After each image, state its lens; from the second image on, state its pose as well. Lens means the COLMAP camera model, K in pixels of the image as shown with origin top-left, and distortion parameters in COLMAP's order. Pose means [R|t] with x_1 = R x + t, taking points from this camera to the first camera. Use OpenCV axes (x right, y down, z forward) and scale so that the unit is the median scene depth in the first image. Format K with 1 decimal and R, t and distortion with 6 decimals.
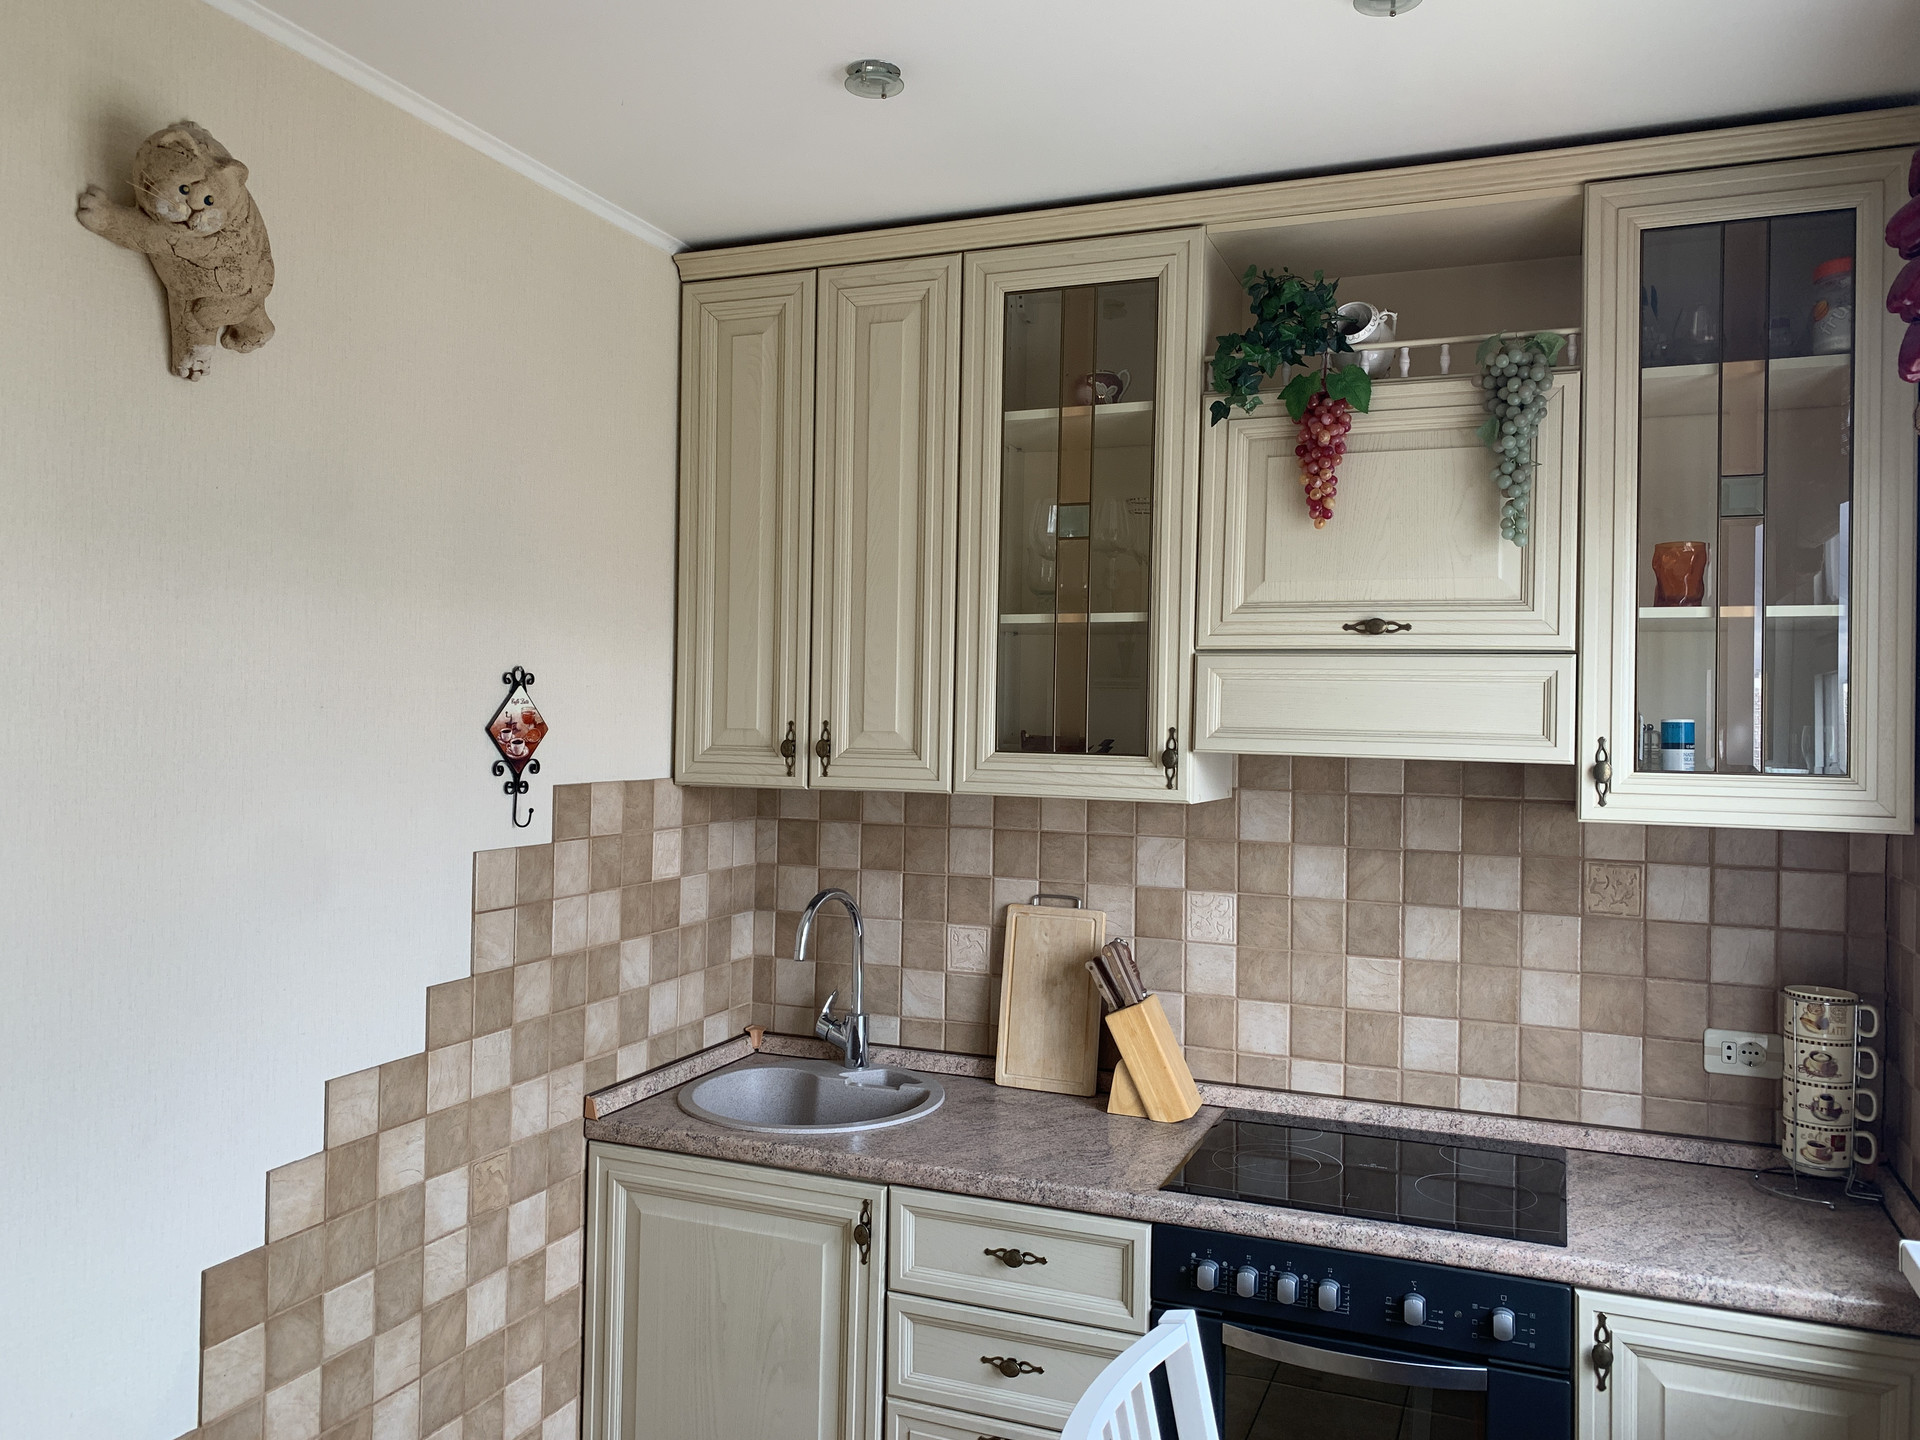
lens RADIAL K [[1459.2, 0, 960.0], [0, 1459.2, 720.0], [0, 0, 1]] dist [0.020480, 0.006332]
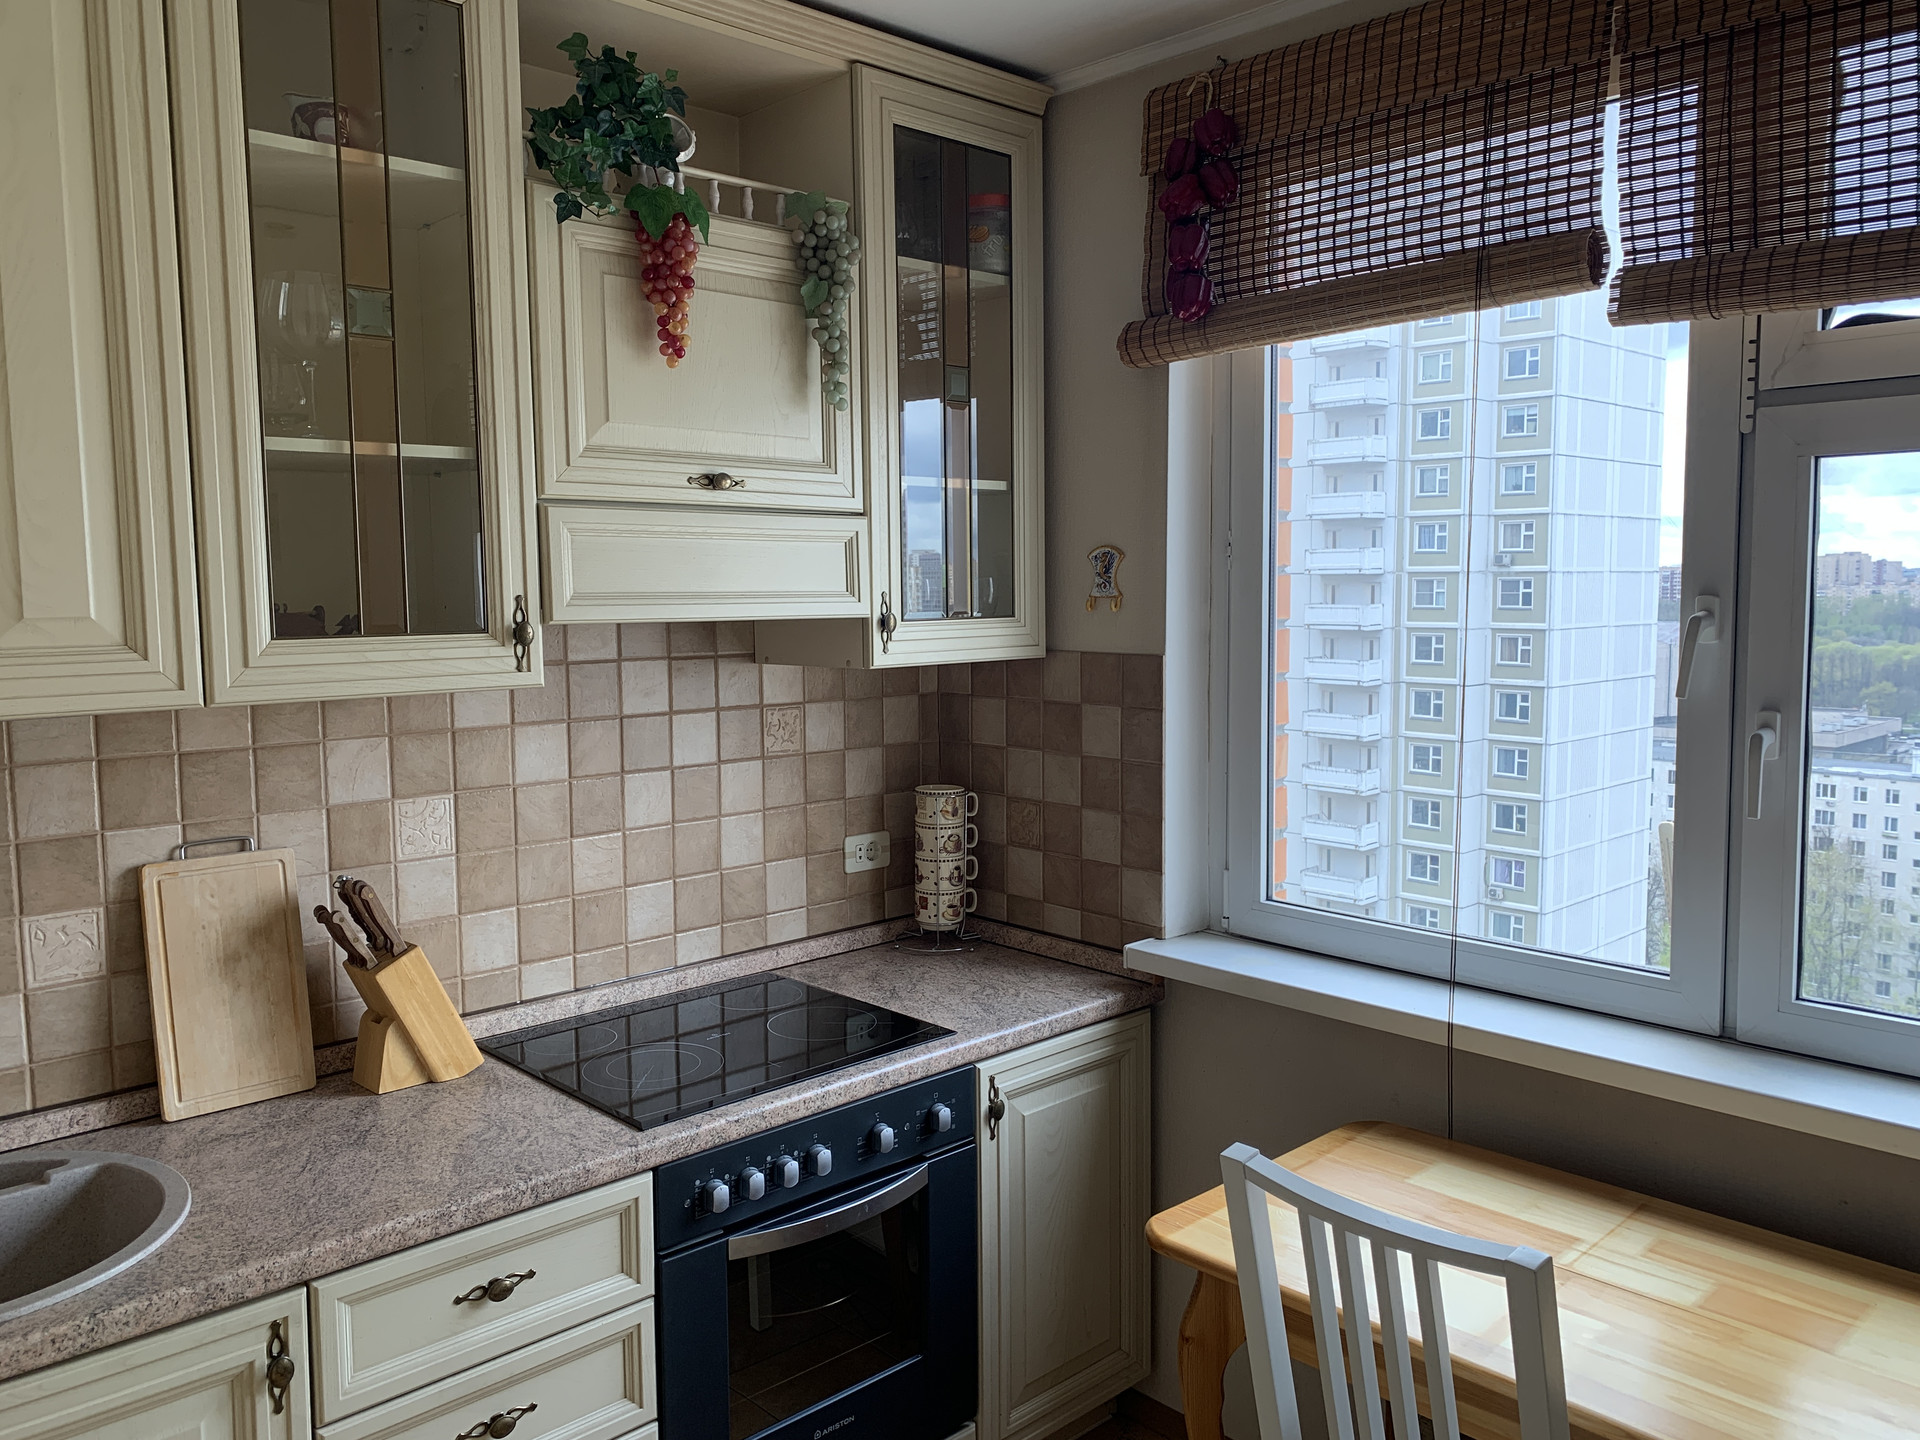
lens RADIAL K [[1470.7, 0, 970.3], [0, 1470.7, 727.3], [0, 0, 1]] dist [0.001003, -0.000917]
pose [[0.412762, -0.119316, 0.902990, -0.487893], [0.015659, 0.992166, 0.123942, -0.020206], [-0.910704, -0.037018, 0.411397, 0.423132]]
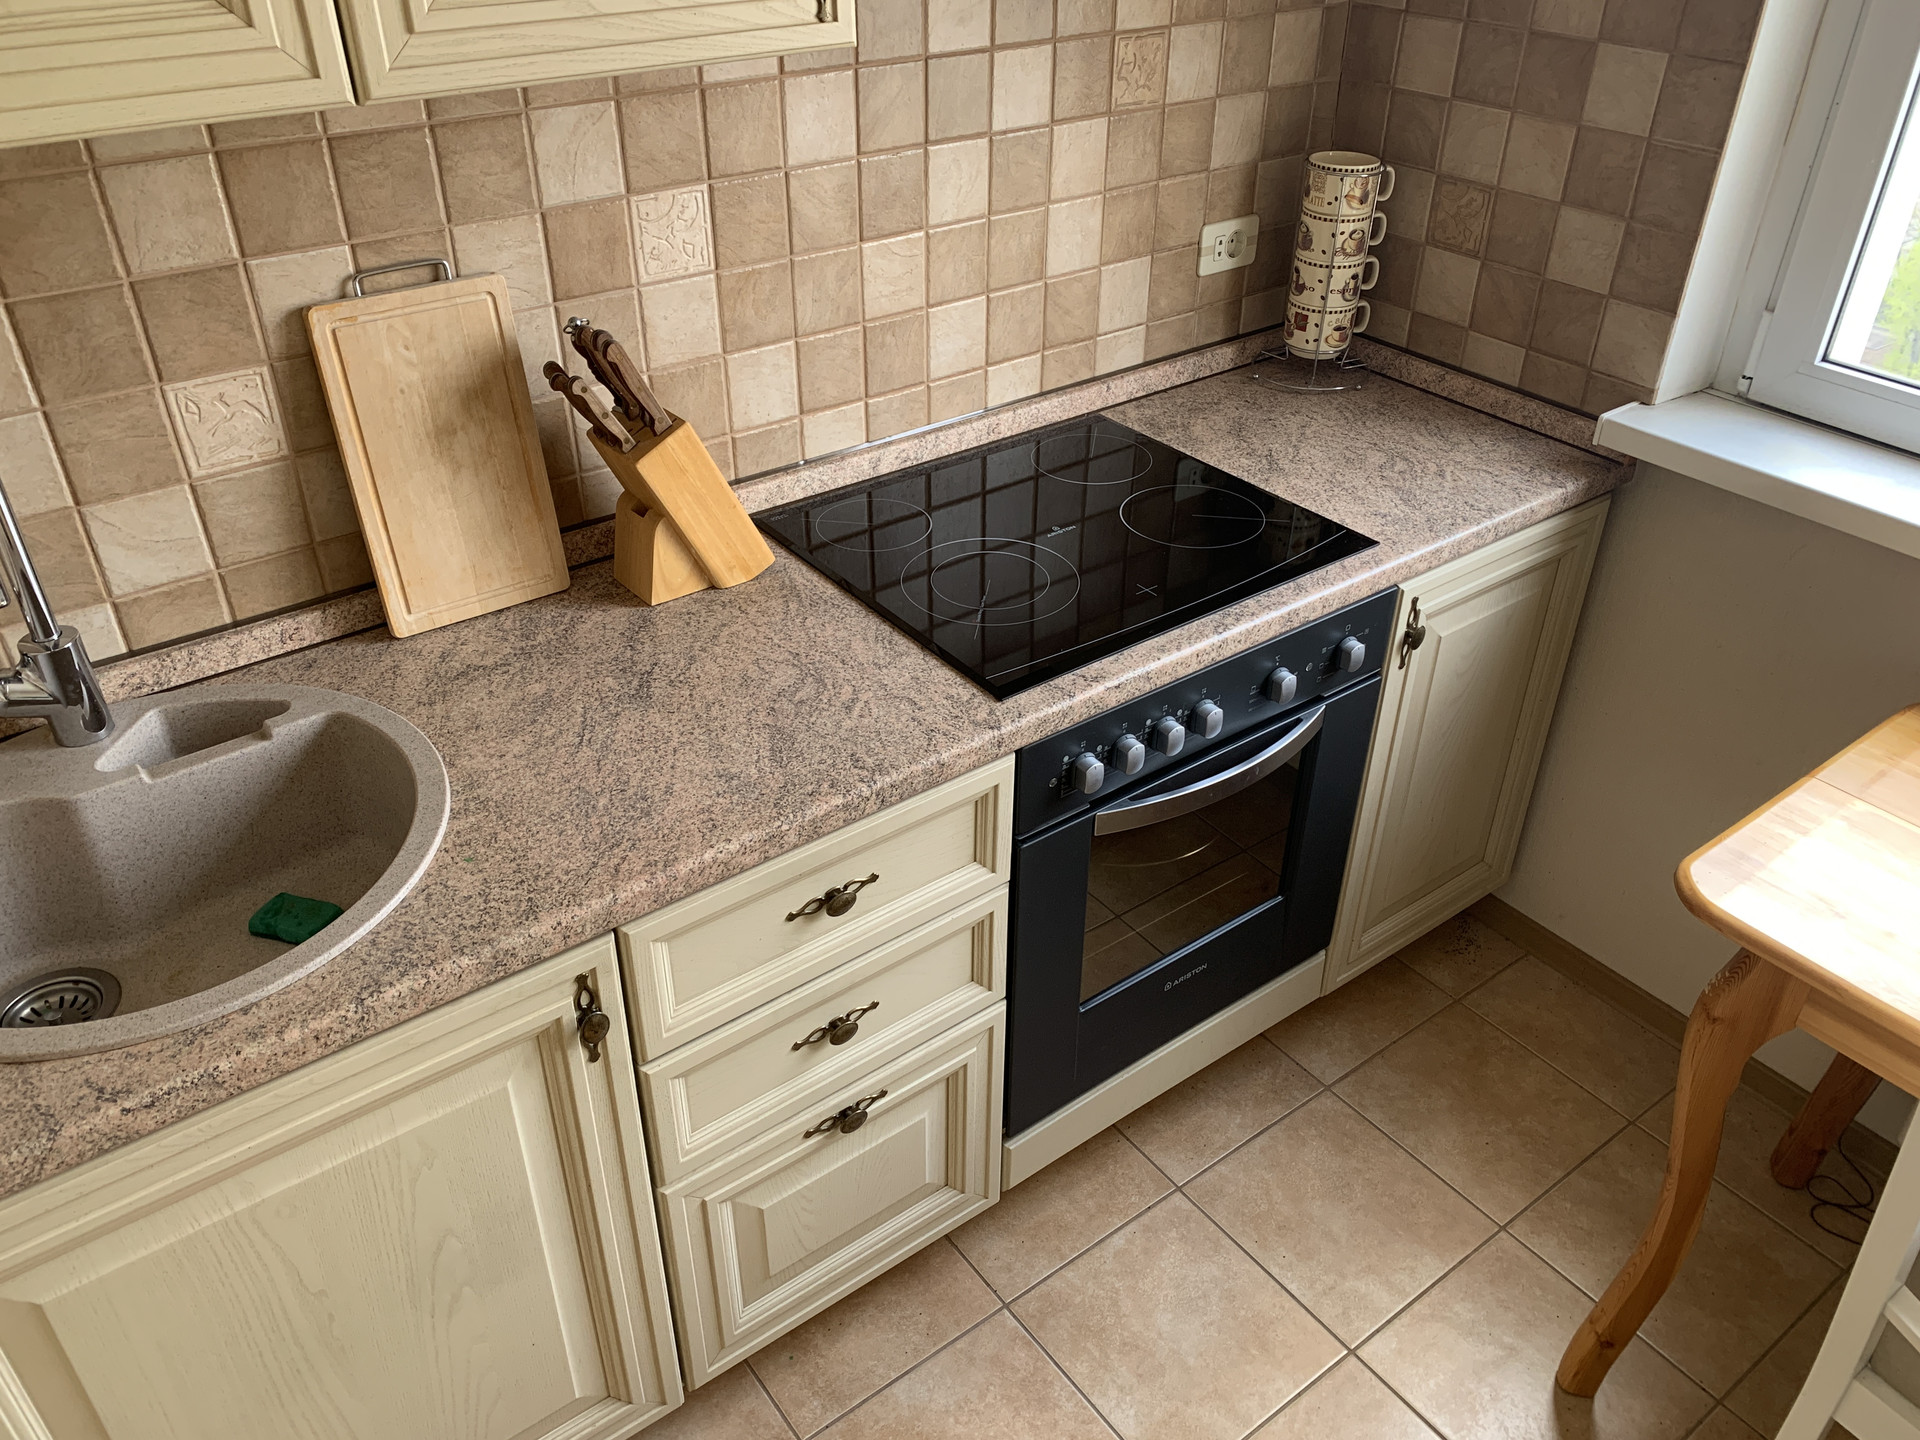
lens RADIAL K [[1467.1, 0, 960.0], [0, 1467.1, 720.0], [0, 0, 1]] dist [0.010324, -0.010804]
pose [[0.521549, -0.490432, 0.698186, -0.302836], [0.011284, 0.822187, 0.569106, -0.042694], [-0.853147, -0.288938, 0.434345, 0.652504]]
